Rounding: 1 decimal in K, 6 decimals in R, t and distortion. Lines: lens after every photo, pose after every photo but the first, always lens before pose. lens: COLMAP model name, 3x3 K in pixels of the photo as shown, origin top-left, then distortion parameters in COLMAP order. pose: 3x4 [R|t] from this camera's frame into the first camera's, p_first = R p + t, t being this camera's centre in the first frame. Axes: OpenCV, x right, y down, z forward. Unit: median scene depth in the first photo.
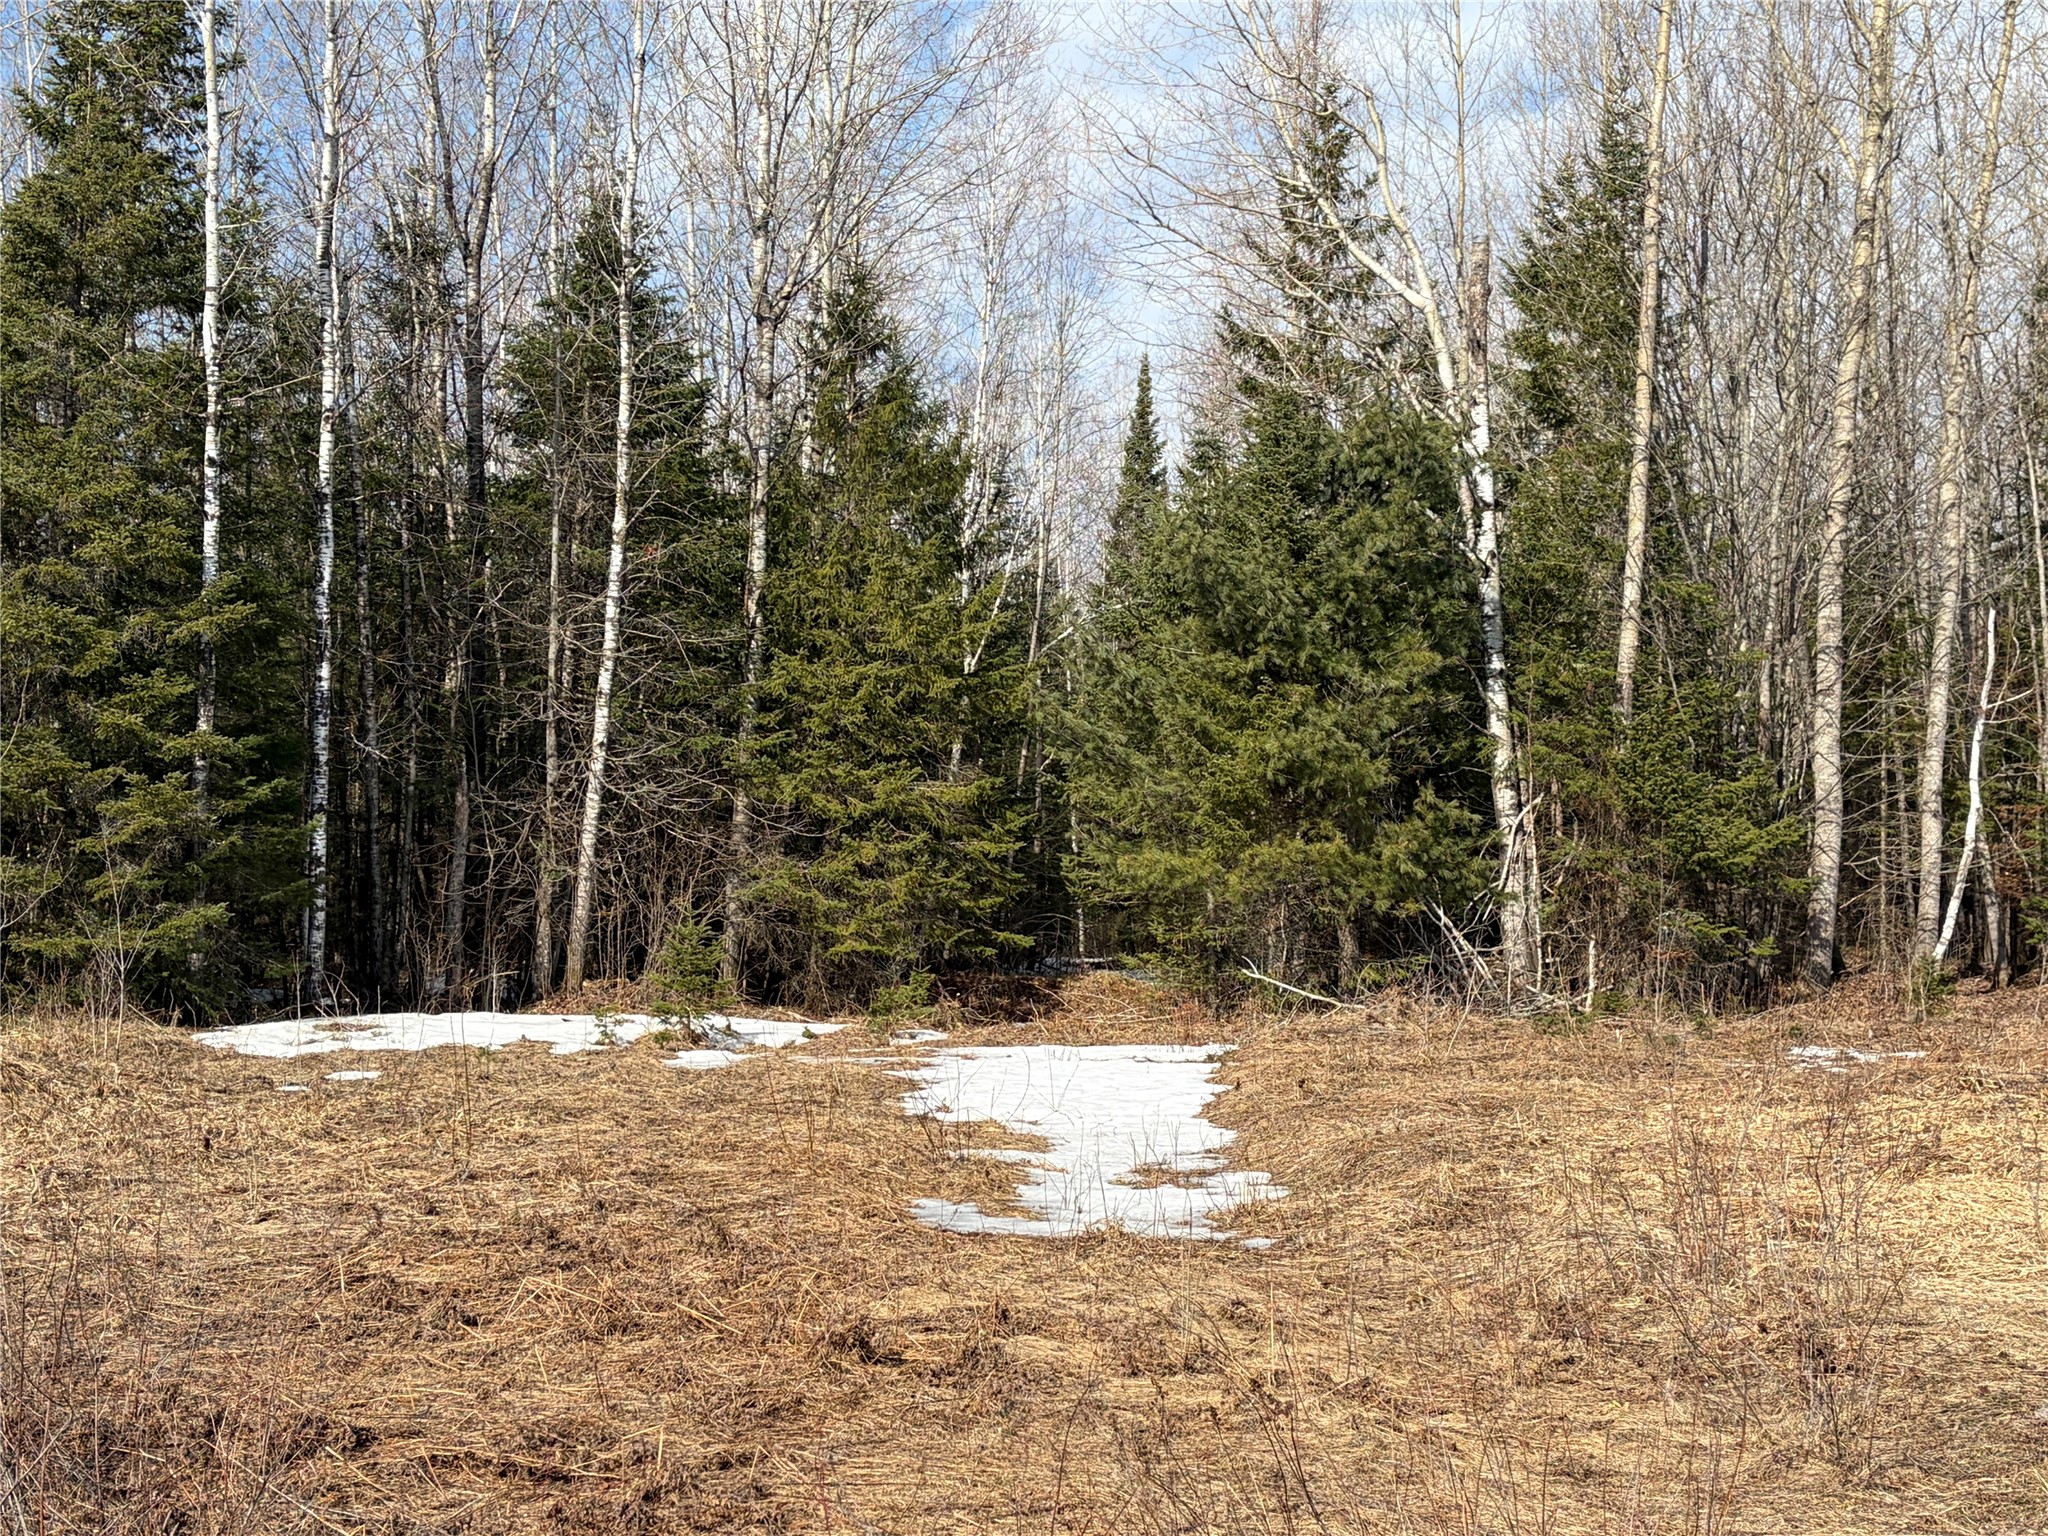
lens RADIAL K [[2742.2, 0, 1024.0], [0, 2742.2, 768.0], [0, 0, 1]] dist [0.107295, -0.003378]
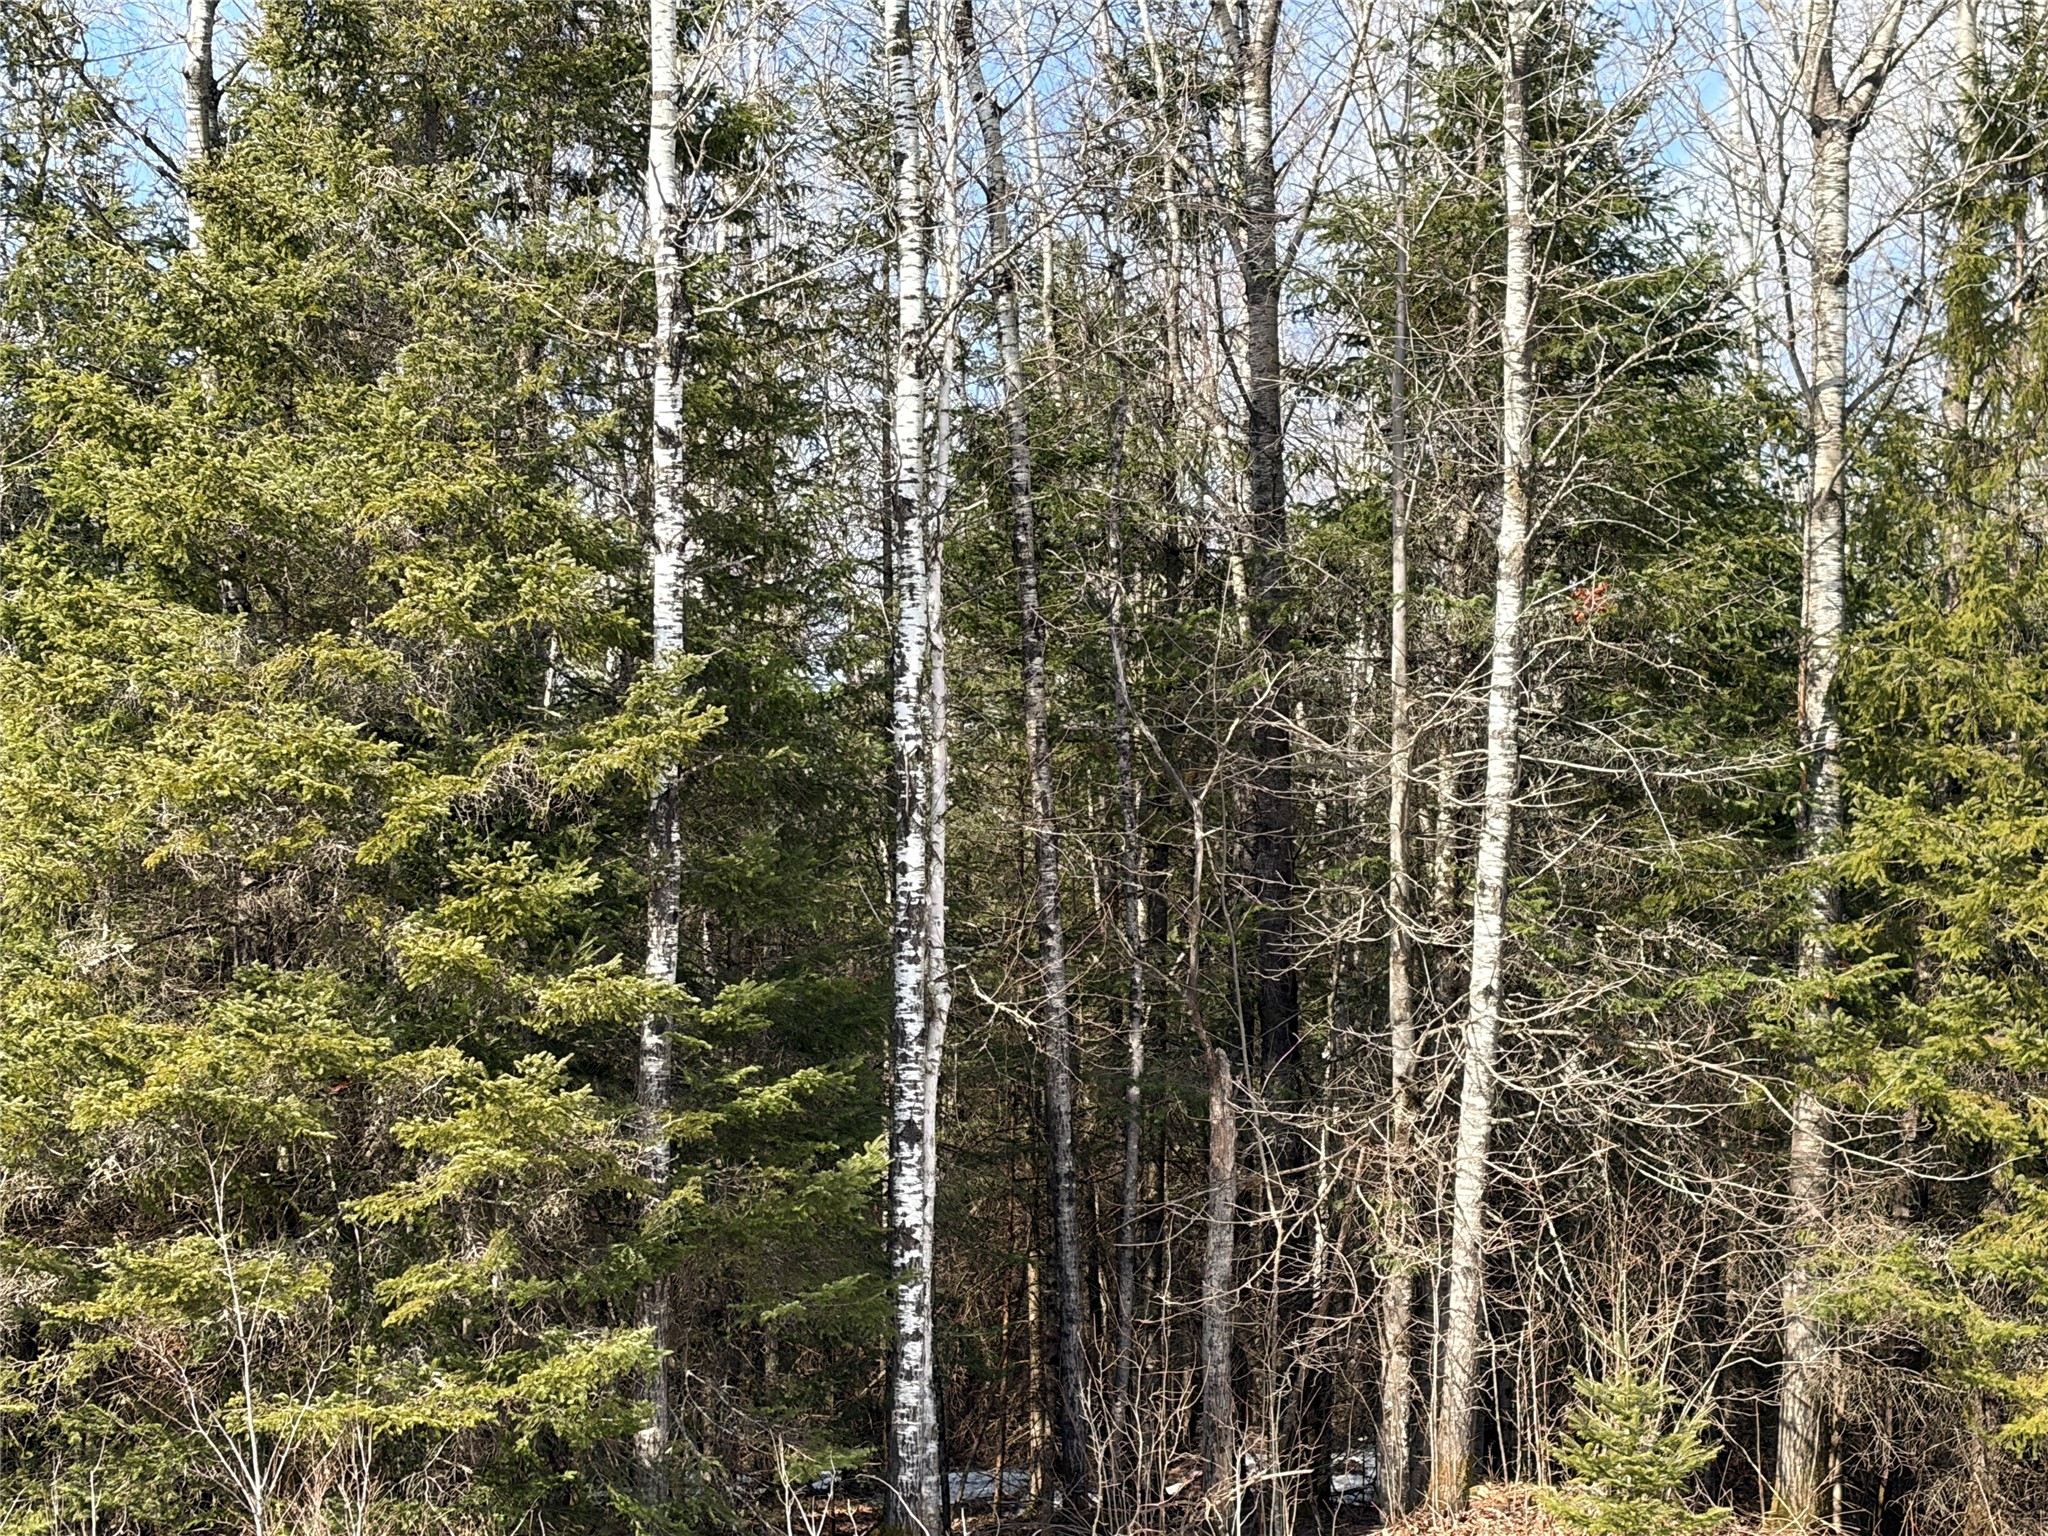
lens RADIAL K [[4165.1, 0, 1024.0], [0, 4165.1, 768.0], [0, 0, 1]] dist [0.183210, -0.215389]
pose [[0.945807, -0.044548, -0.321658, 0.006899], [0.019090, 0.996460, -0.081873, 0.010488], [0.324166, 0.071295, 0.943310, 0.270264]]
